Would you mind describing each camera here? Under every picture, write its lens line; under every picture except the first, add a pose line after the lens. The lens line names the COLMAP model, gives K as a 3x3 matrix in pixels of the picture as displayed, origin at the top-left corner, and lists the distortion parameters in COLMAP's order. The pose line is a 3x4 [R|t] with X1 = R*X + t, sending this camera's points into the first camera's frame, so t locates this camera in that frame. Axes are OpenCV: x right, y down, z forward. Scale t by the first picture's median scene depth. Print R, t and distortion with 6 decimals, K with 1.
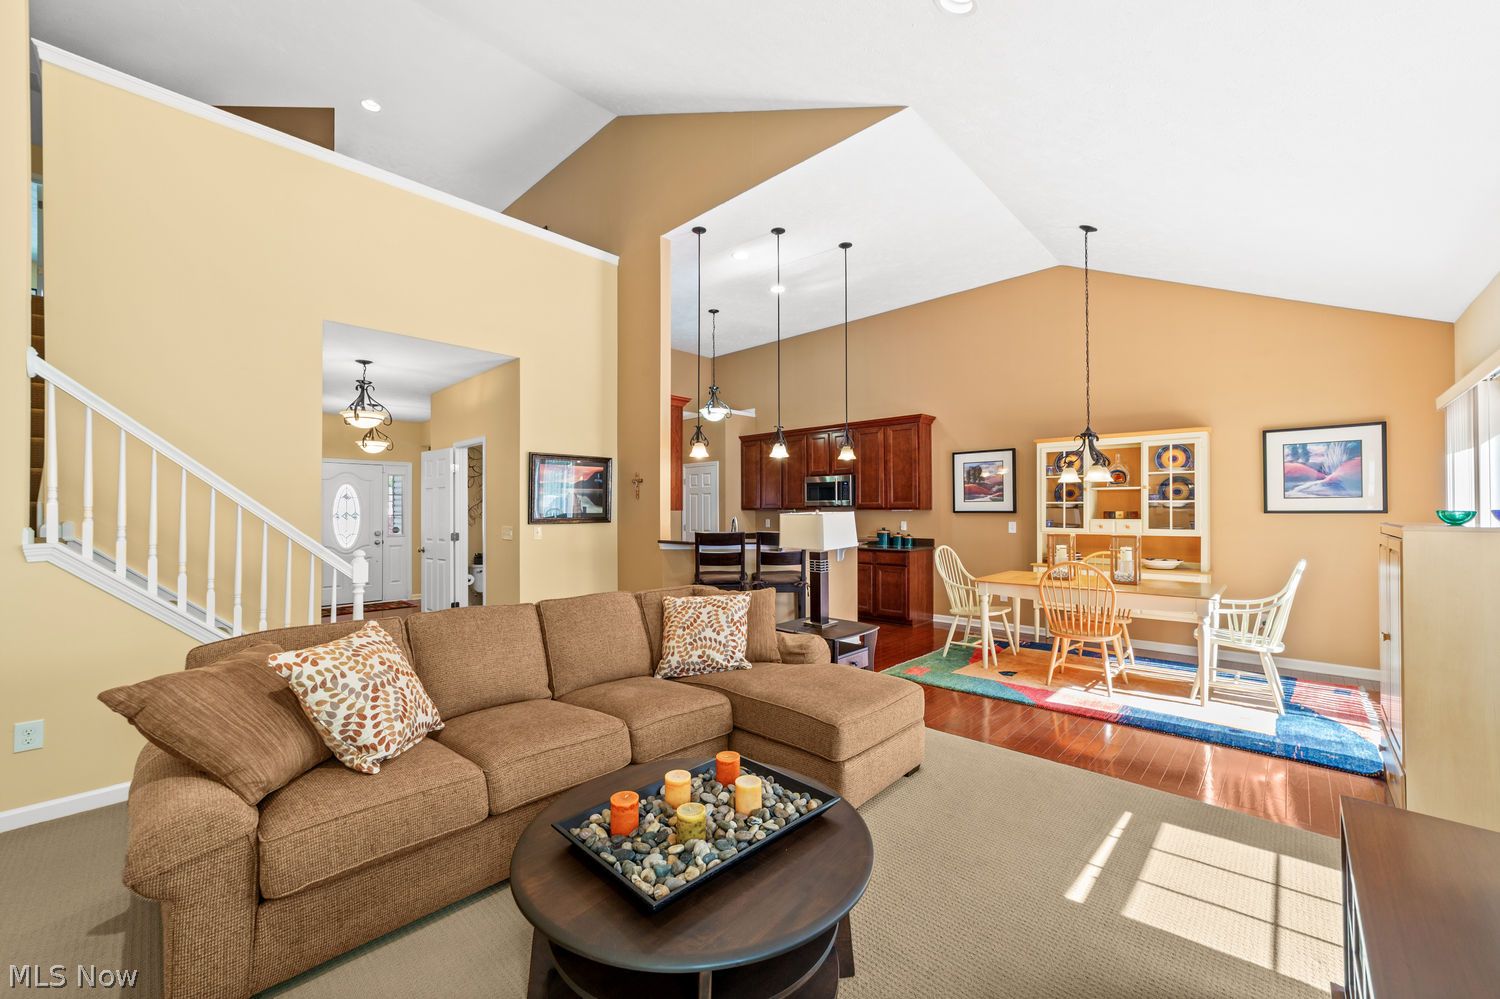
lens RADIAL K [[581.7, 0, 744.4], [0, 581.7, 502.7], [0, 0, 1]] dist [-0.022587, 0.009943]
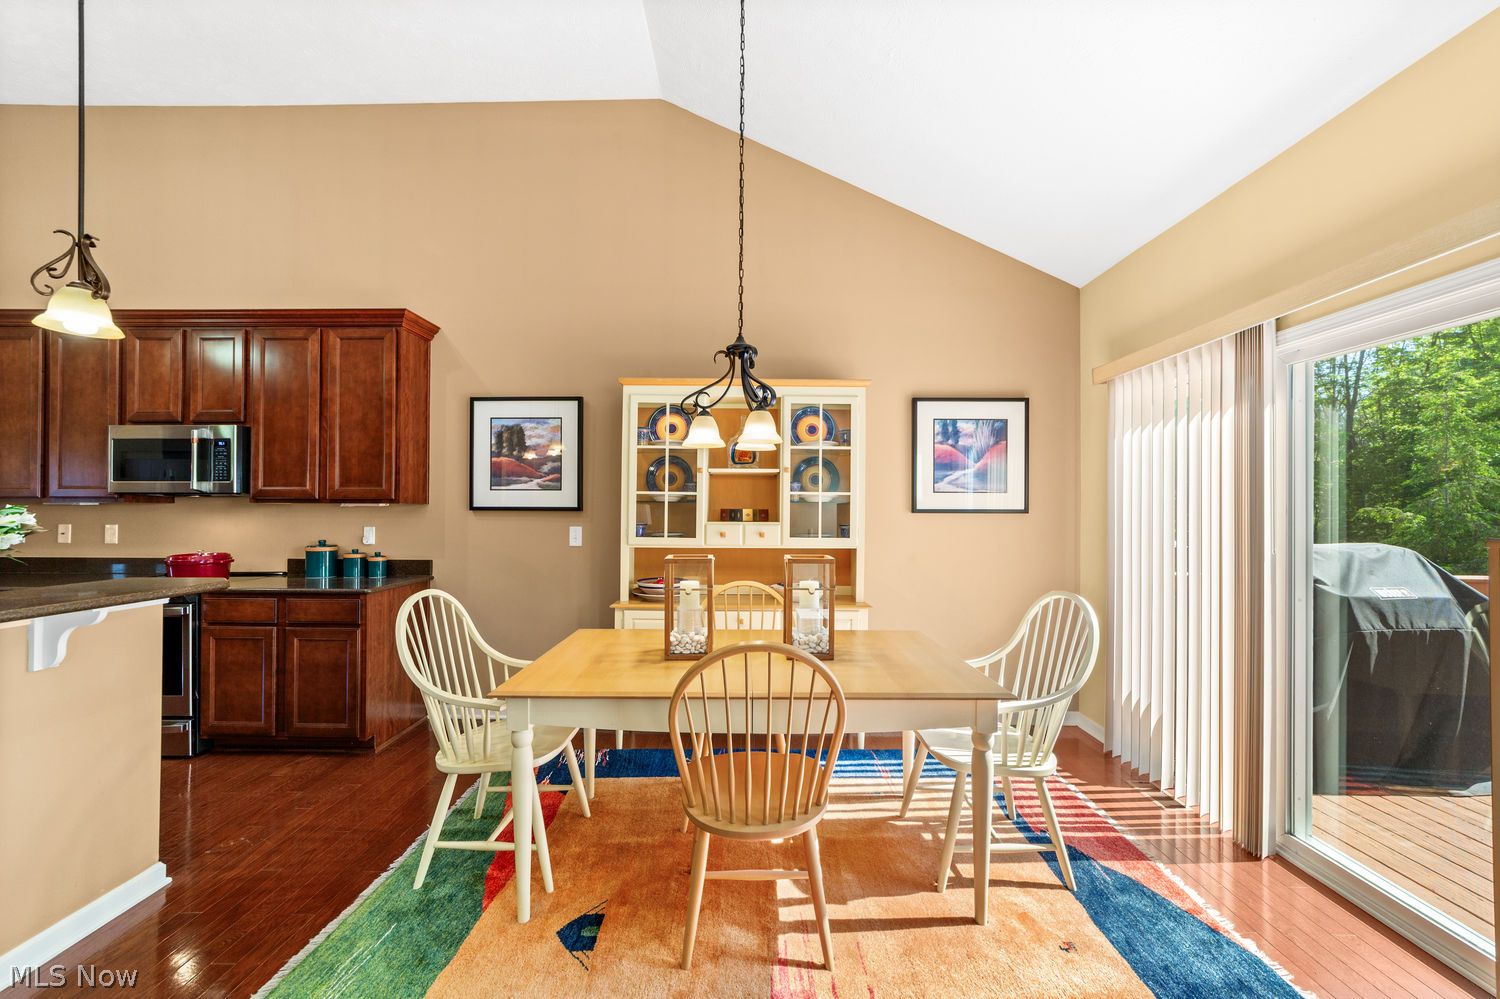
lens RADIAL K [[575.5, 0, 741.7], [0, 575.5, 506.0], [0, 0, 1]] dist [-0.019161, 0.009450]
pose [[0.734857, 0.008053, 0.678174, 0.238115], [-0.015423, 0.999869, 0.004840, 0.008945], [-0.678047, -0.014016, 0.734885, 0.566756]]
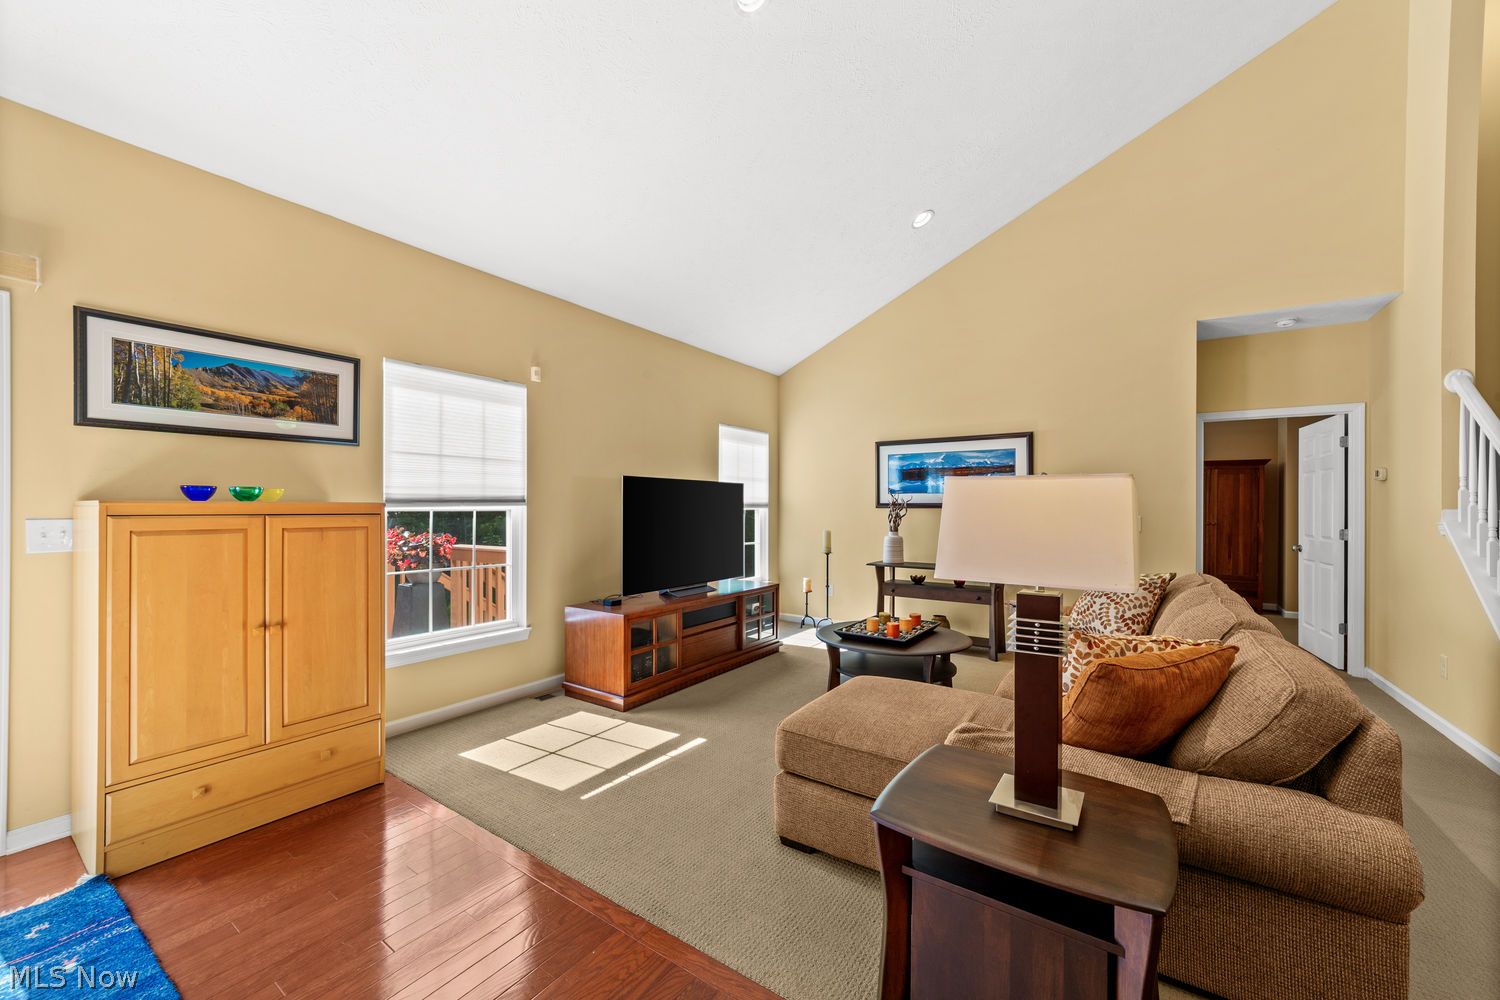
lens RADIAL K [[581.7, 0, 744.4], [0, 581.7, 503.2], [0, 0, 1]] dist [-0.022587, 0.009943]
pose [[-0.988502, -0.005299, -0.151118, 0.253208], [-0.002562, 0.999829, -0.018300, 0.025944], [0.151189, -0.017702, -0.988346, 0.940242]]
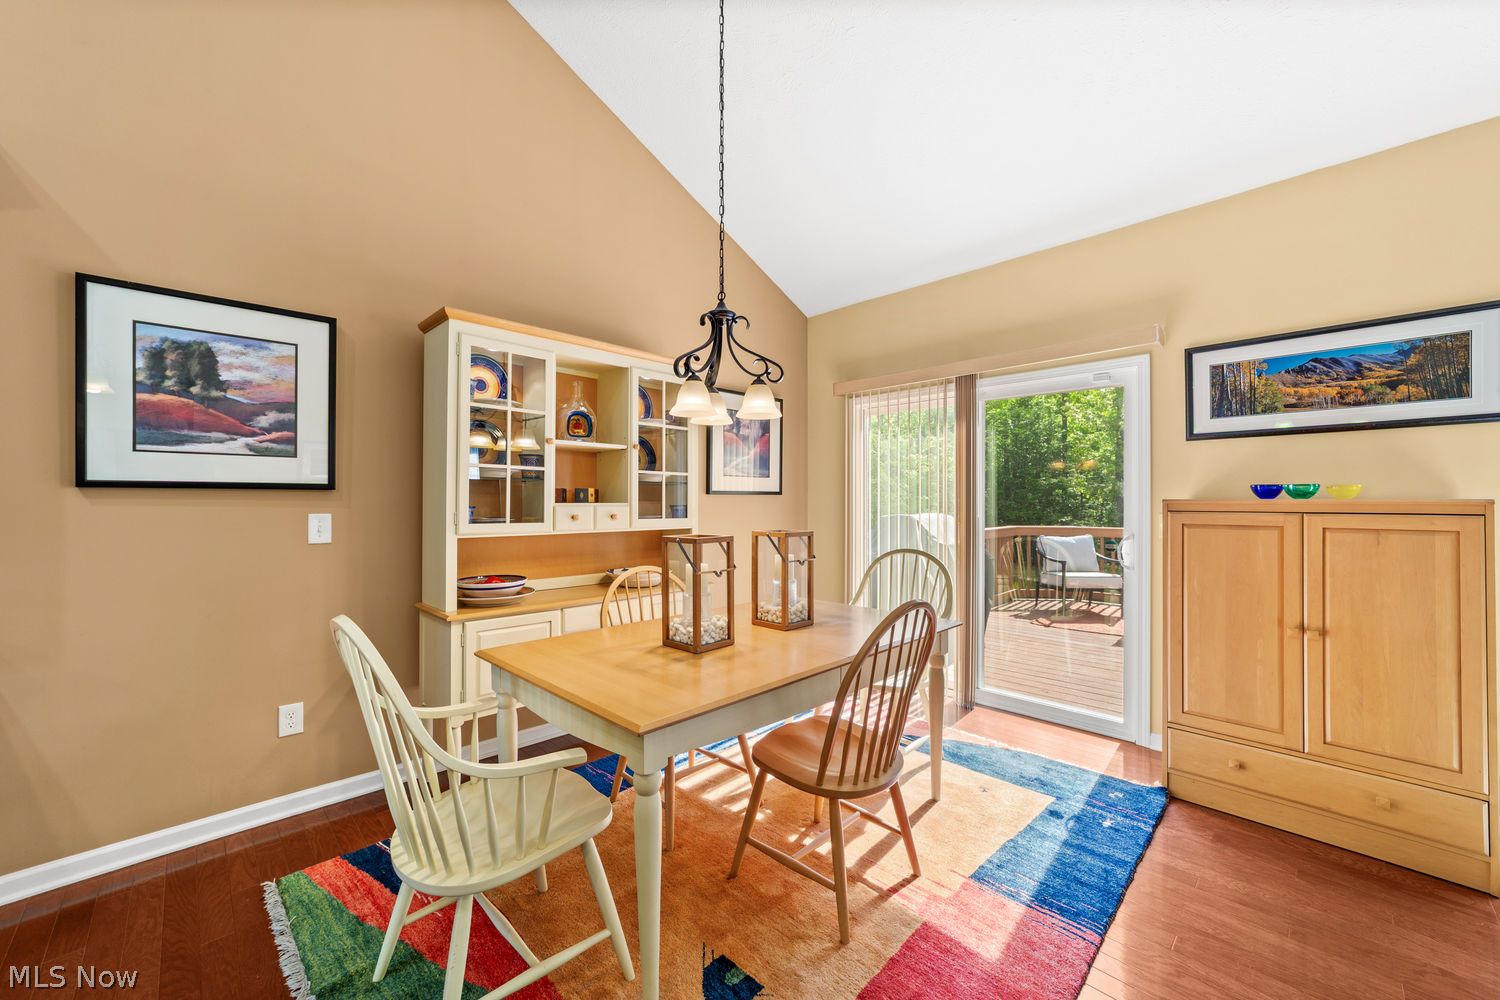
lens RADIAL K [[581.7, 0, 744.4], [0, 581.7, 503.2], [0, 0, 1]] dist [-0.022587, 0.009943]
pose [[0.038230, -0.001584, 0.999268, 0.119202], [-0.014323, 0.999895, 0.002133, 0.025640], [-0.999166, -0.014394, 0.038203, 0.848063]]
